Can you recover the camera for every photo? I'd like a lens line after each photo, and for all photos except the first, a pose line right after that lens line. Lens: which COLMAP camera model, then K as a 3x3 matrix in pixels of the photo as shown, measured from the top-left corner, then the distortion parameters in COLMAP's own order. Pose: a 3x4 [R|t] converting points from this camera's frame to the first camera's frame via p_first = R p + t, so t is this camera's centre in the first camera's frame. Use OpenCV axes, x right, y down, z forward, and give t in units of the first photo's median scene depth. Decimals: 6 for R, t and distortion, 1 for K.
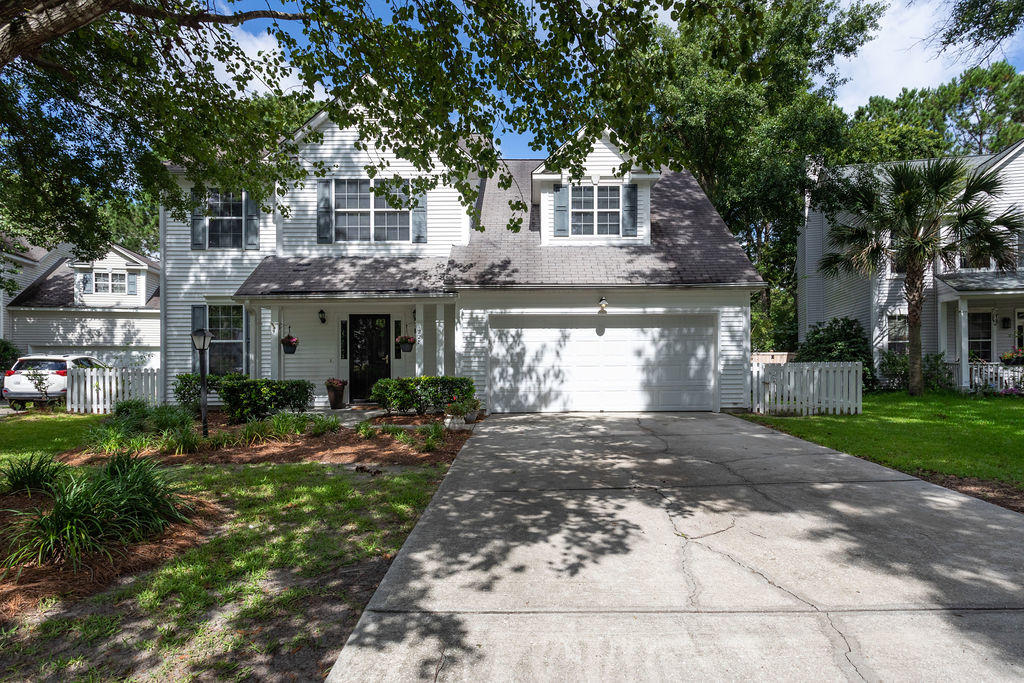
lens RADIAL K [[508.6, 0, 531.6], [0, 508.6, 345.6], [0, 0, 1]] dist [0.002466, 0.000098]
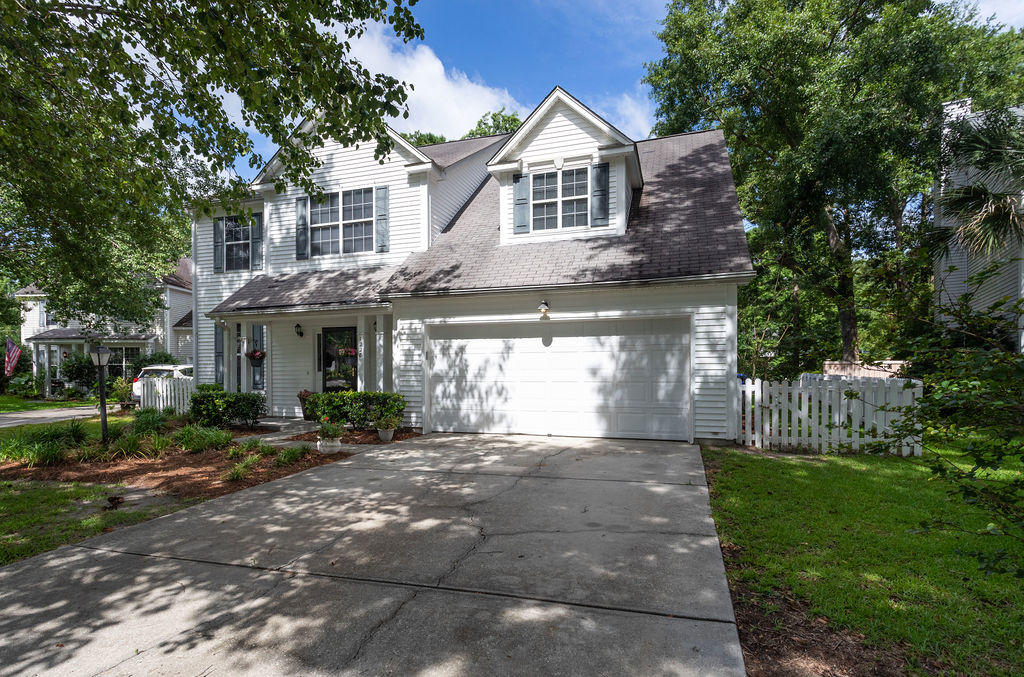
lens RADIAL K [[484.2, 0, 513.4], [0, 484.2, 359.7], [0, 0, 1]] dist [0.000192, 0.000268]
pose [[0.950971, -0.003001, -0.309267, 0.327910], [0.007459, 0.999885, 0.013236, -0.008355], [0.309191, -0.014894, 0.950883, 0.213164]]
